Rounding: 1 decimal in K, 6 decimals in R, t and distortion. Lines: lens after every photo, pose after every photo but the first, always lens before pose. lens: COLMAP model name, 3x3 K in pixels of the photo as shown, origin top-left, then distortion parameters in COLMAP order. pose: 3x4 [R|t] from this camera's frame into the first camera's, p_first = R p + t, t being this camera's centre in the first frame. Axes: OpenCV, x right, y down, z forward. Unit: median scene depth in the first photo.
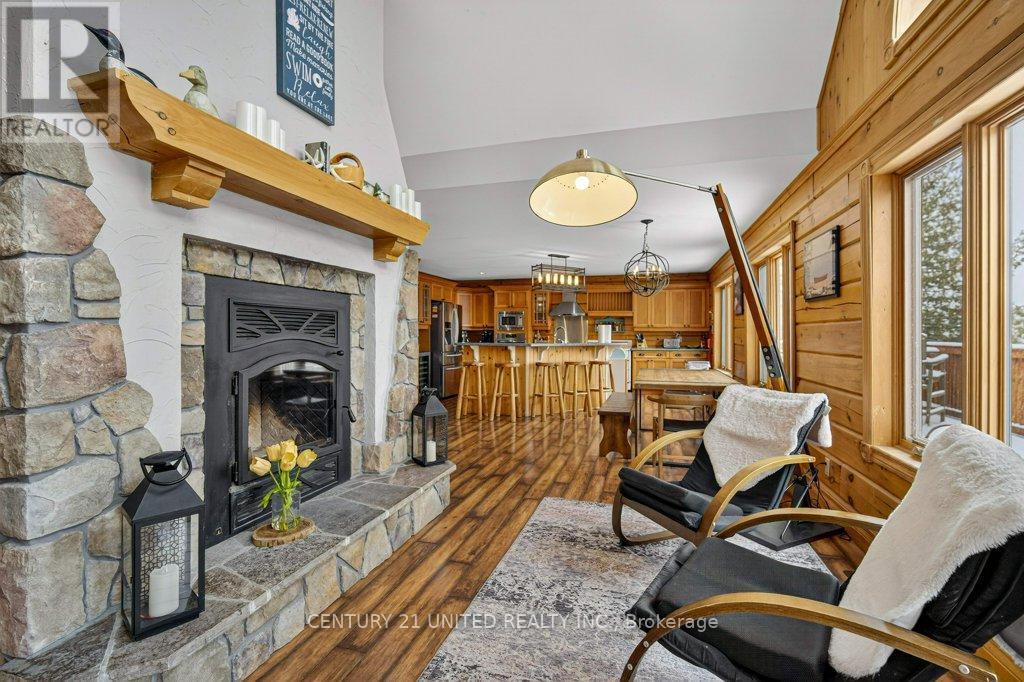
lens RADIAL K [[449.7, 0, 514.1], [0, 449.7, 335.3], [0, 0, 1]] dist [-0.006717, 0.001212]
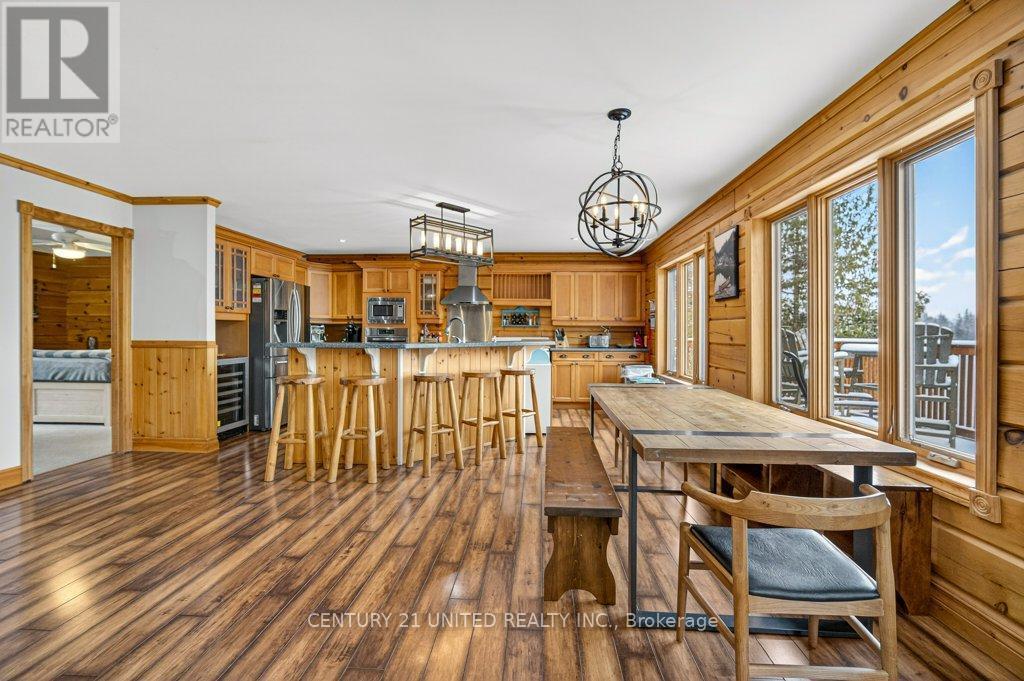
lens RADIAL K [[449.7, 0, 514.7], [0, 449.7, 336.1], [0, 0, 1]] dist [-0.006717, 0.001212]
pose [[0.973213, -0.000708, 0.229905, 0.035792], [-0.001247, 0.999964, 0.008357, 0.002727], [-0.229902, -0.008420, 0.973177, 0.341991]]
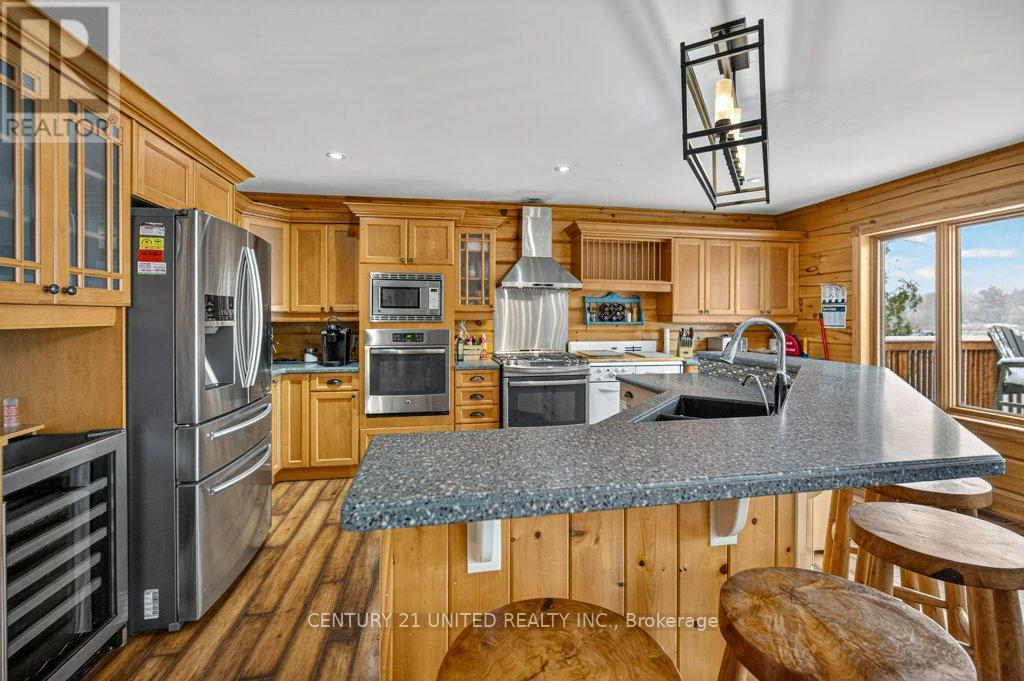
lens RADIAL K [[449.7, 0, 512.7], [0, 449.7, 319.3], [0, 0, 1]] dist [-0.006717, 0.001212]
pose [[0.894949, -0.003798, 0.446152, -0.129659], [0.002429, 0.999990, 0.003640, -0.019772], [-0.446162, -0.002174, 0.894950, 0.813437]]
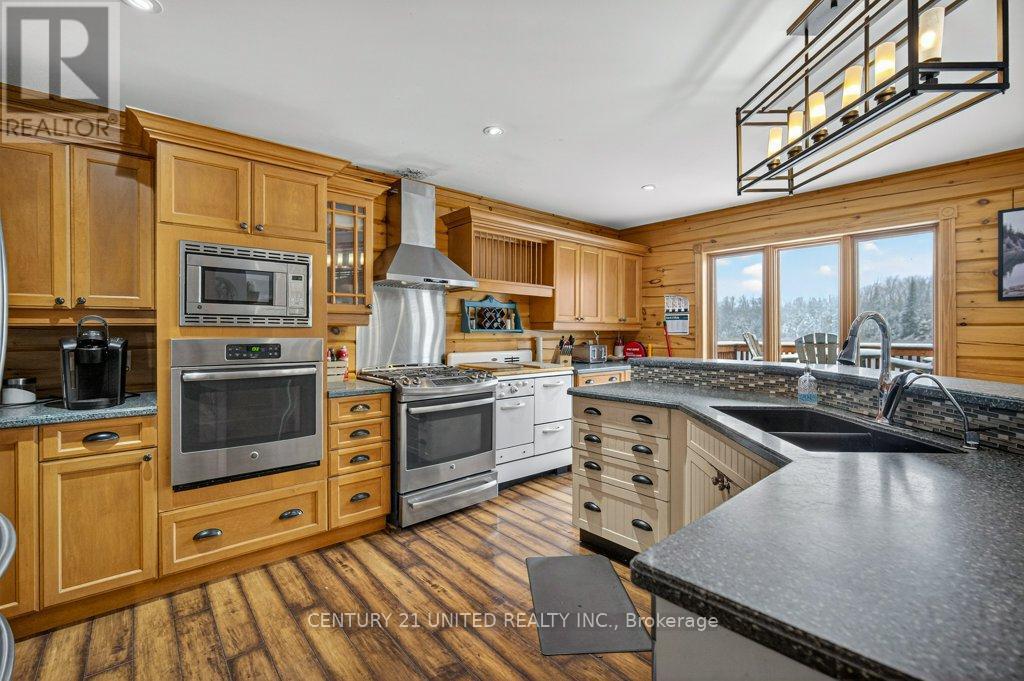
lens RADIAL K [[449.7, 0, 505.4], [0, 449.7, 334.8], [0, 0, 1]] dist [-0.006717, 0.001212]
pose [[0.545687, -0.007915, 0.837952, -0.176826], [0.005549, 0.999968, 0.005832, -0.010140], [-0.837971, 0.001468, 0.545713, 1.000448]]
